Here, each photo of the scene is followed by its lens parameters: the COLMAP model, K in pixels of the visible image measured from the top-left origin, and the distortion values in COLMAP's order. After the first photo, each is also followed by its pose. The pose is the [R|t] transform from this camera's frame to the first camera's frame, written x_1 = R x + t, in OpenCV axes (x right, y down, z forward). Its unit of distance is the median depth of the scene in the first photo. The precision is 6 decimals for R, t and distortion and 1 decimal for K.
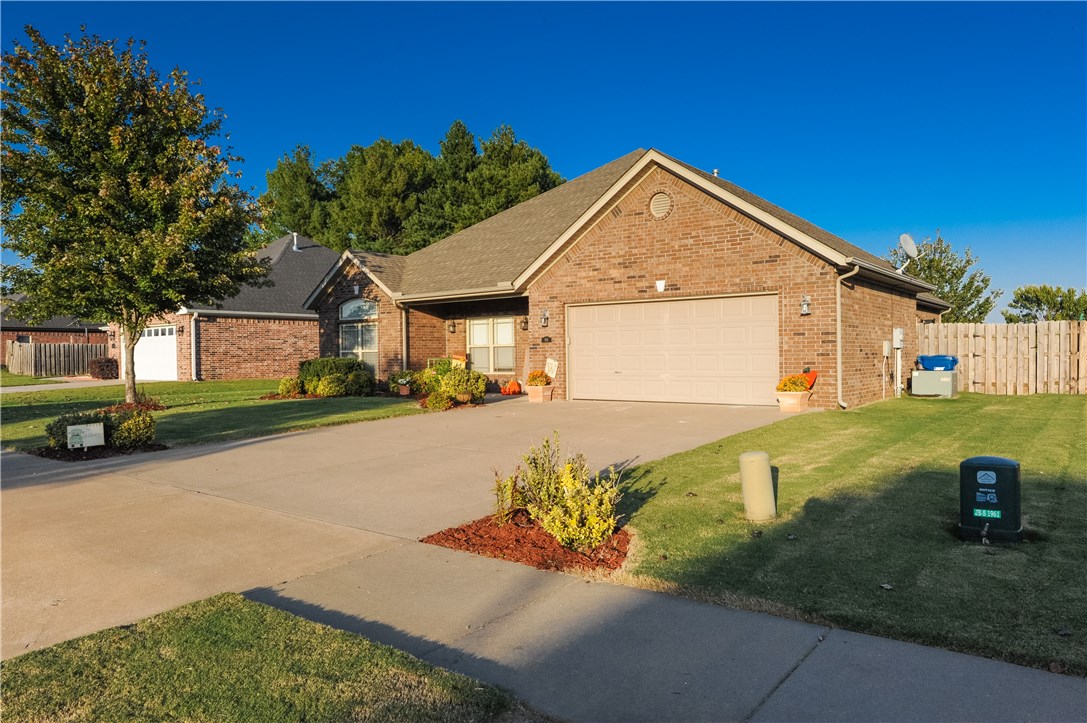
lens RADIAL K [[759.4, 0, 543.5], [0, 759.4, 361.5], [0, 0, 1]] dist [-0.027341, 0.004415]
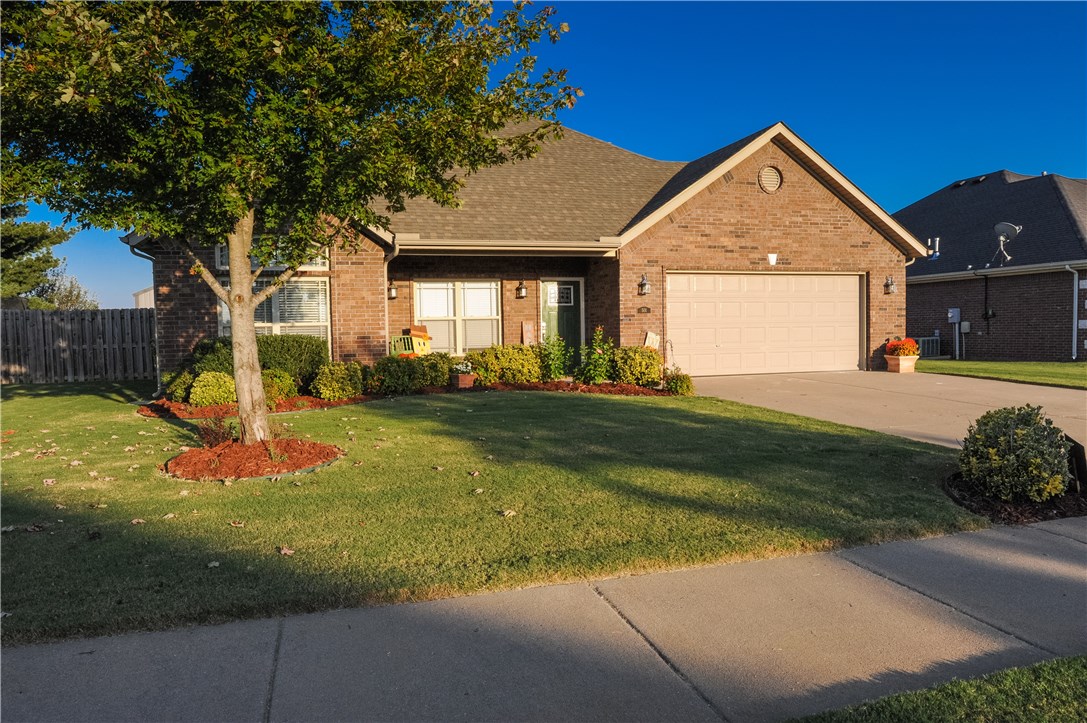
lens RADIAL K [[759.4, 0, 543.5], [0, 759.4, 361.5], [0, 0, 1]] dist [-0.027341, 0.004415]
pose [[0.565188, -0.028814, 0.824459, -0.829257], [0.018405, 0.999581, 0.022318, 0.008770], [-0.824757, 0.002561, 0.565481, 0.657093]]
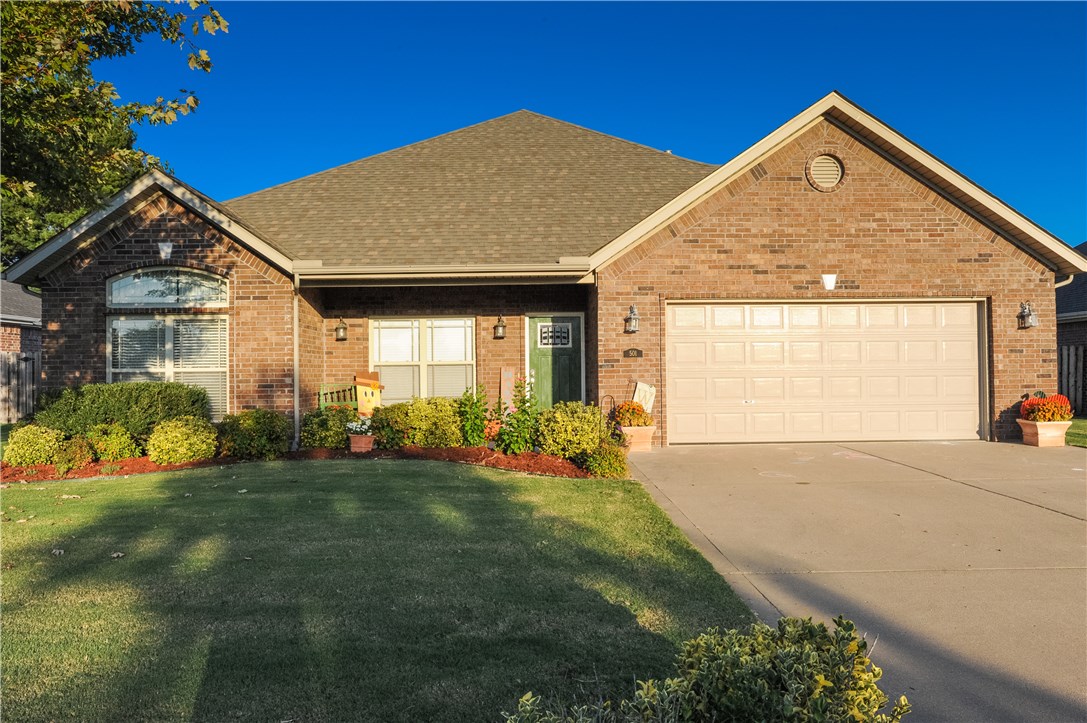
lens RADIAL K [[759.4, 0, 543.5], [0, 759.4, 361.5], [0, 0, 1]] dist [-0.027341, 0.004415]
pose [[0.775718, 0.019458, 0.630779, -0.496077], [0.005853, 0.999260, -0.038022, 0.002602], [-0.631052, 0.033186, 0.775030, 0.593285]]
